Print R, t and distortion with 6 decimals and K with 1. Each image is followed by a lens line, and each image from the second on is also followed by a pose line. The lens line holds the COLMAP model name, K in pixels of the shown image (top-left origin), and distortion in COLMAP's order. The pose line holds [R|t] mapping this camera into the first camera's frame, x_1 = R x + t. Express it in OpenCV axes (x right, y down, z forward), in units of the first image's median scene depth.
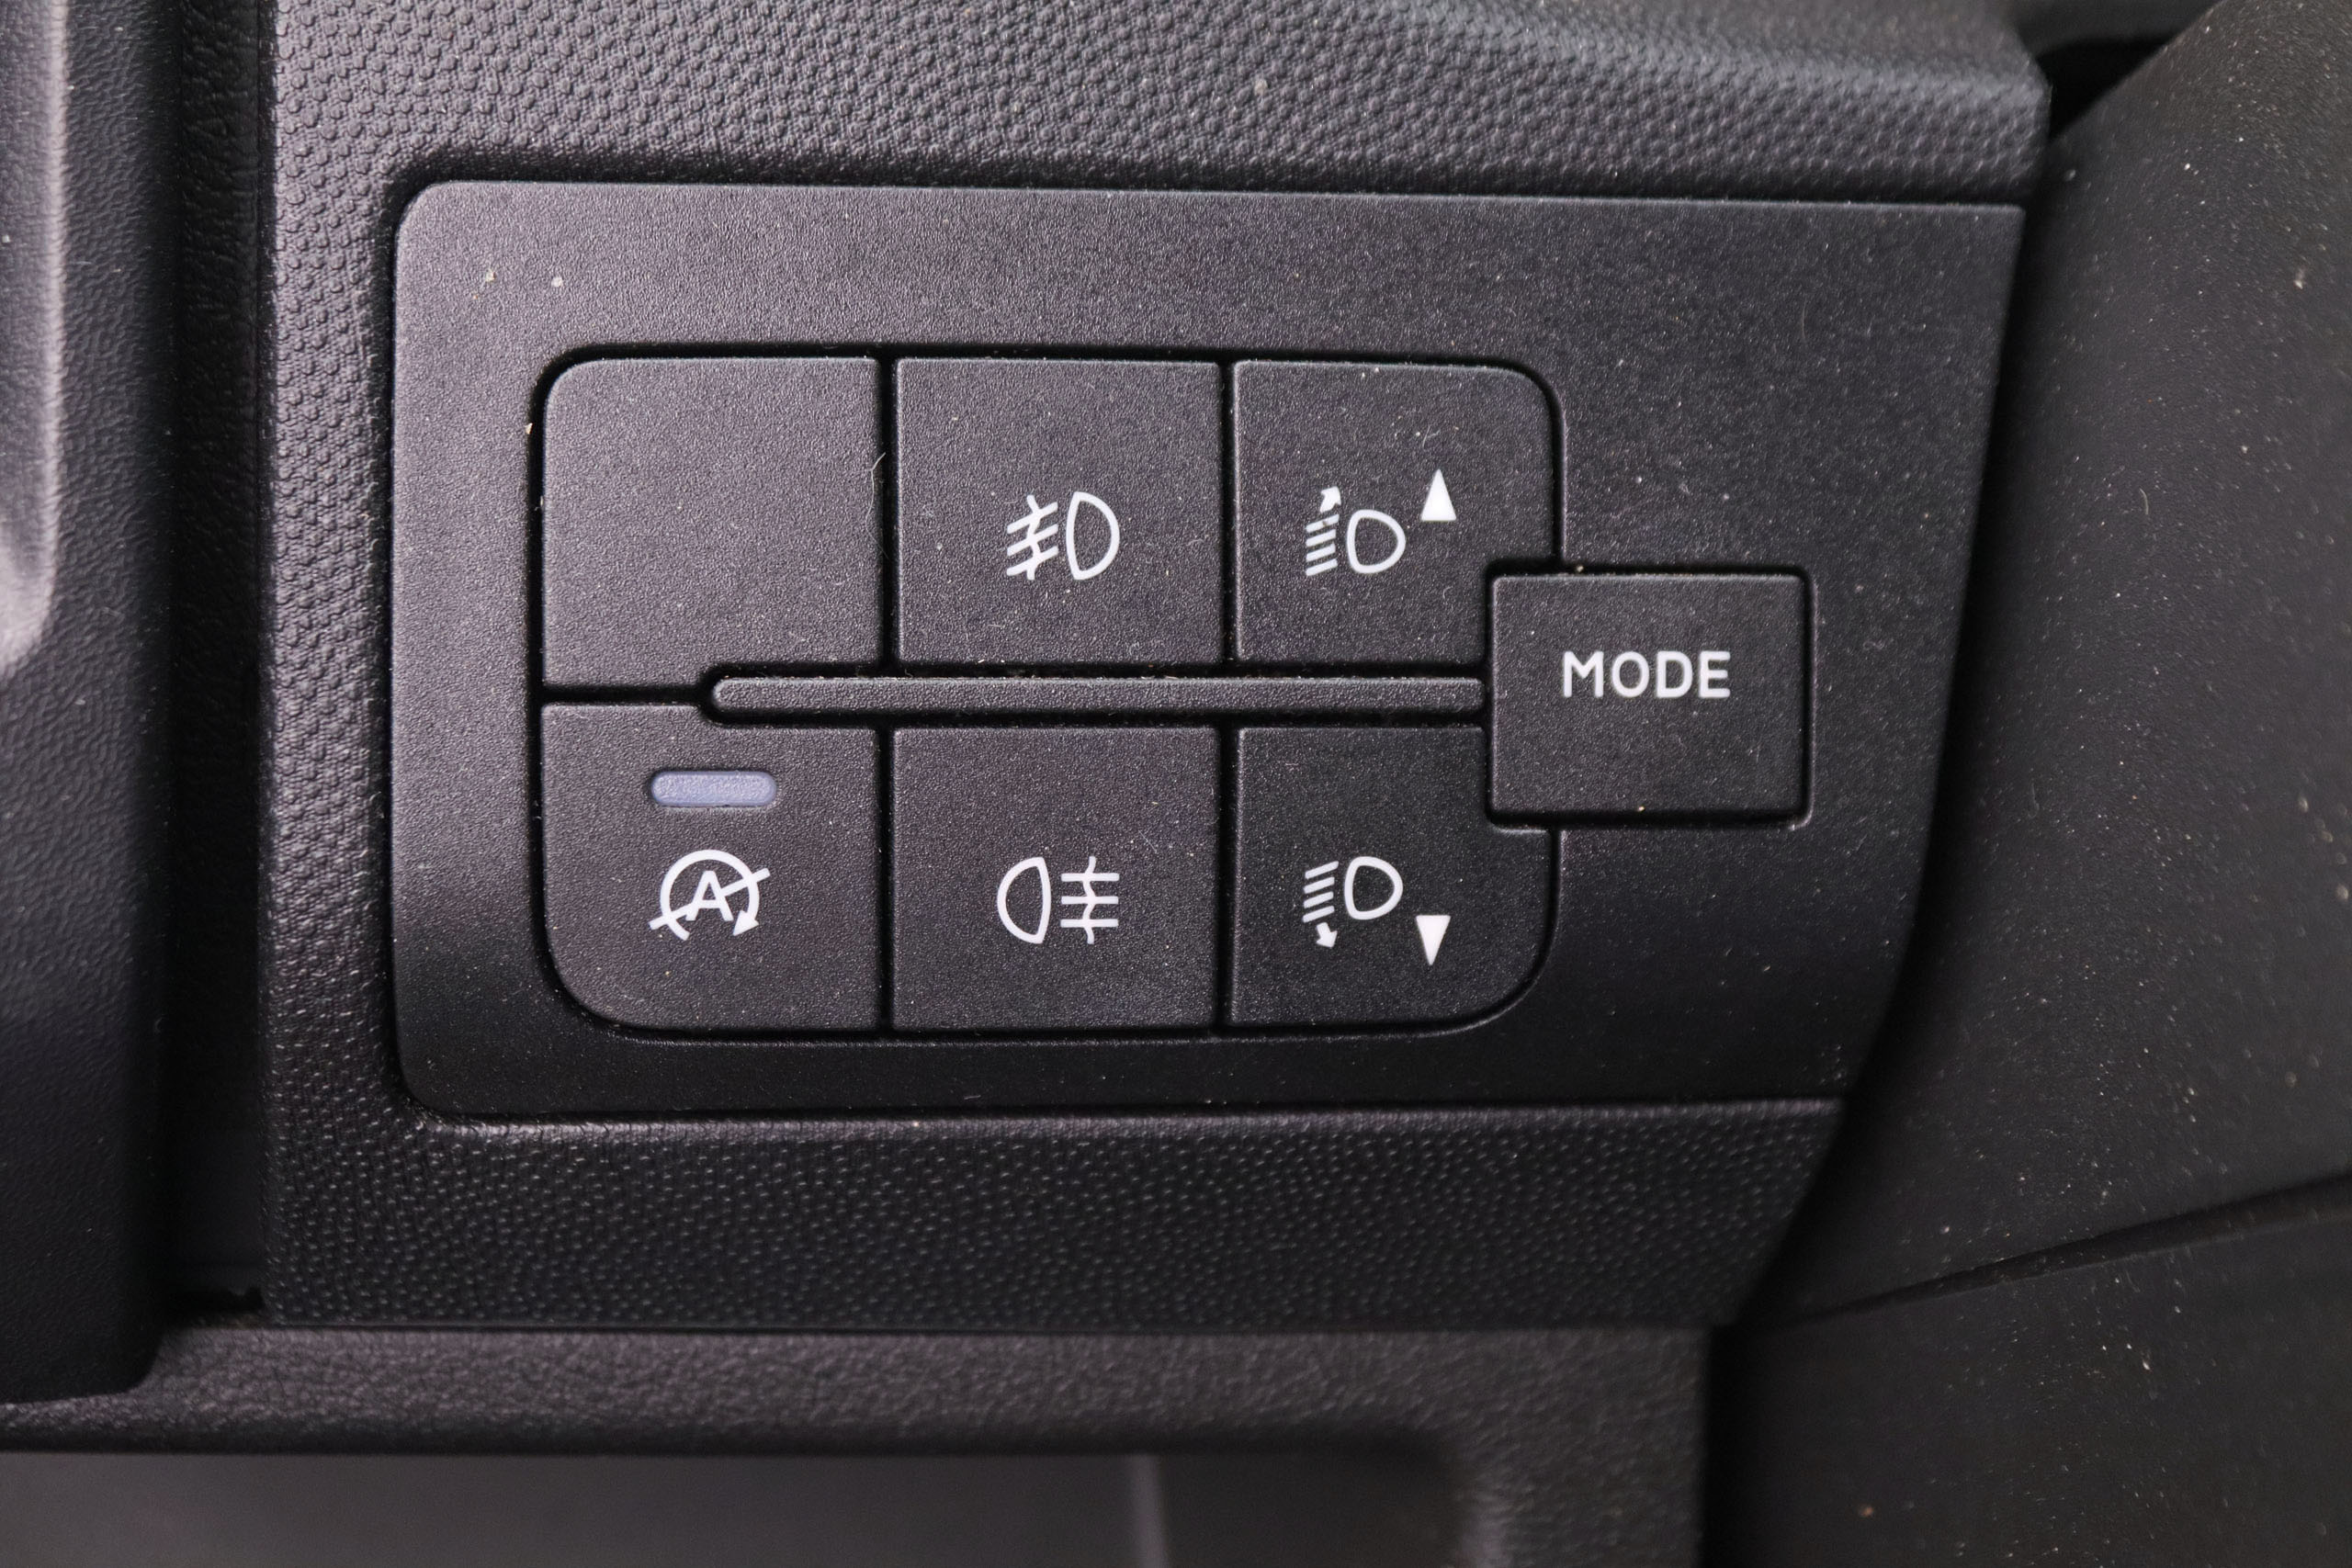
lens RADIAL K [[3782.2, 0, 1176.0], [0, 3782.2, 784.0], [0, 0, 1]] dist [-0.143561, 0.003460]
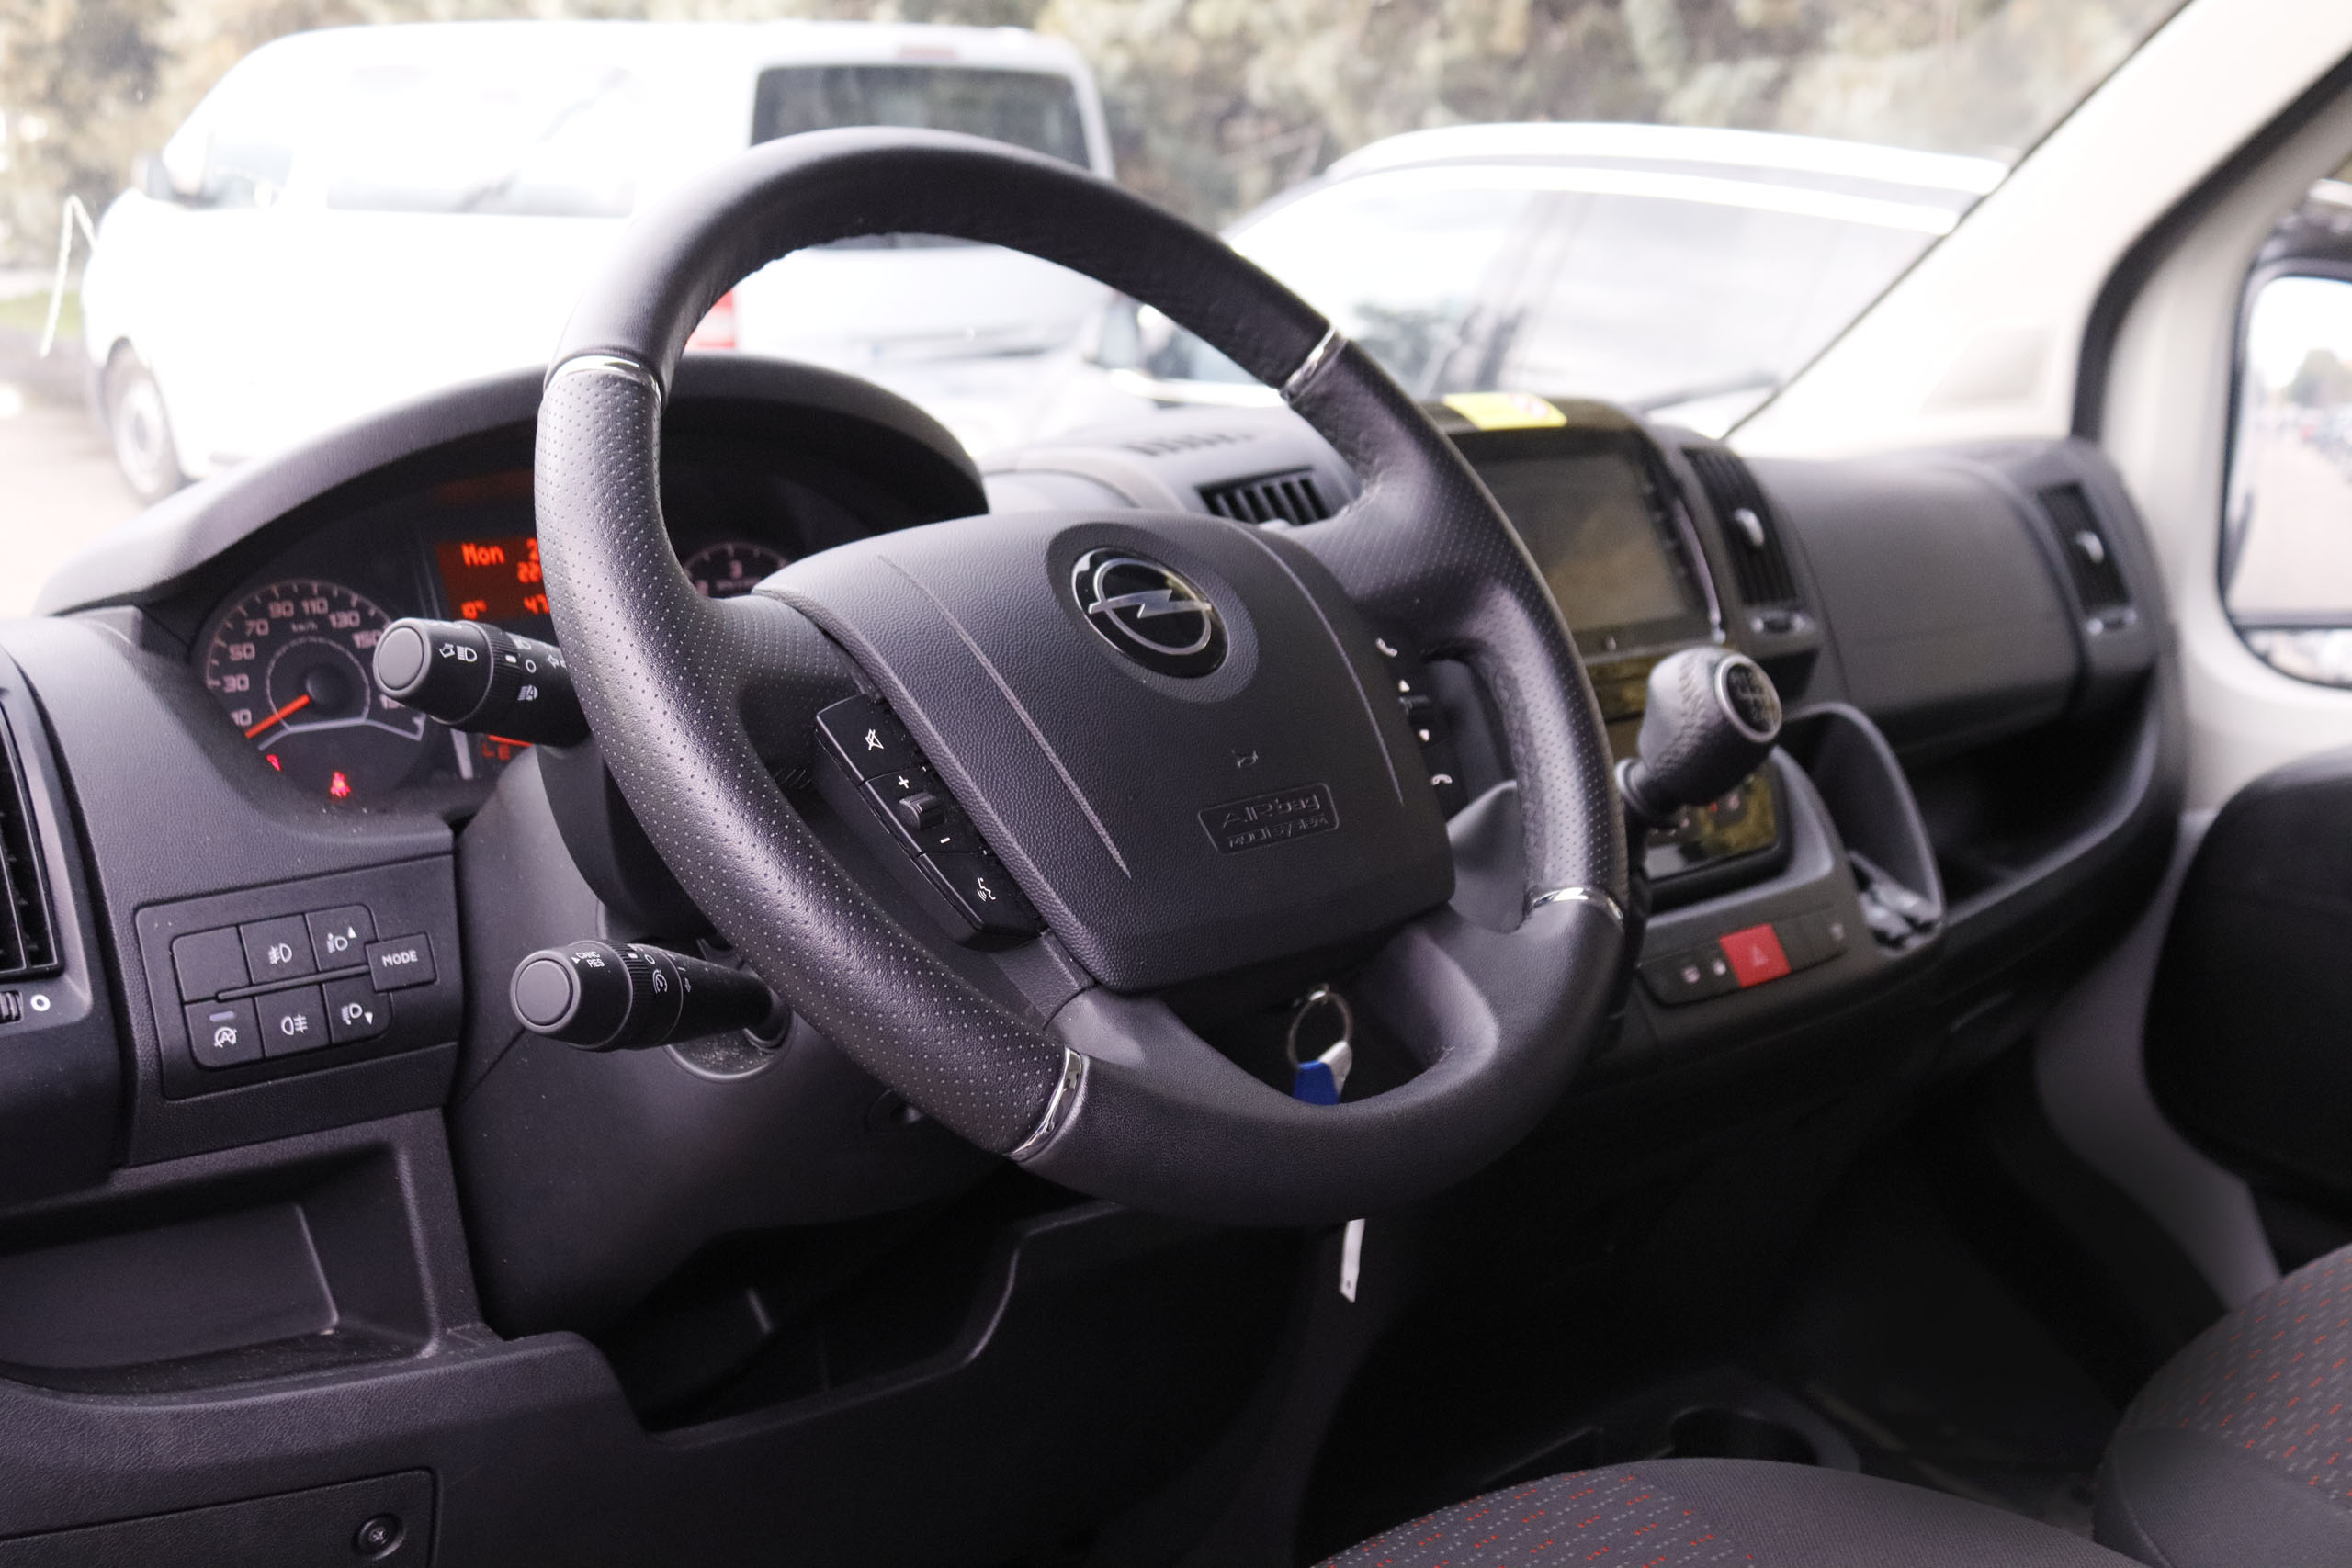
lens RADIAL K [[2813.8, 0, 1176.0], [0, 2813.8, 784.0], [0, 0, 1]] dist [-0.026015, -0.030520]
pose [[0.868103, -0.177077, 0.463725, -0.679766], [0.265429, 0.955023, -0.132206, 0.524380], [-0.419458, 0.237855, 0.876060, -2.803393]]
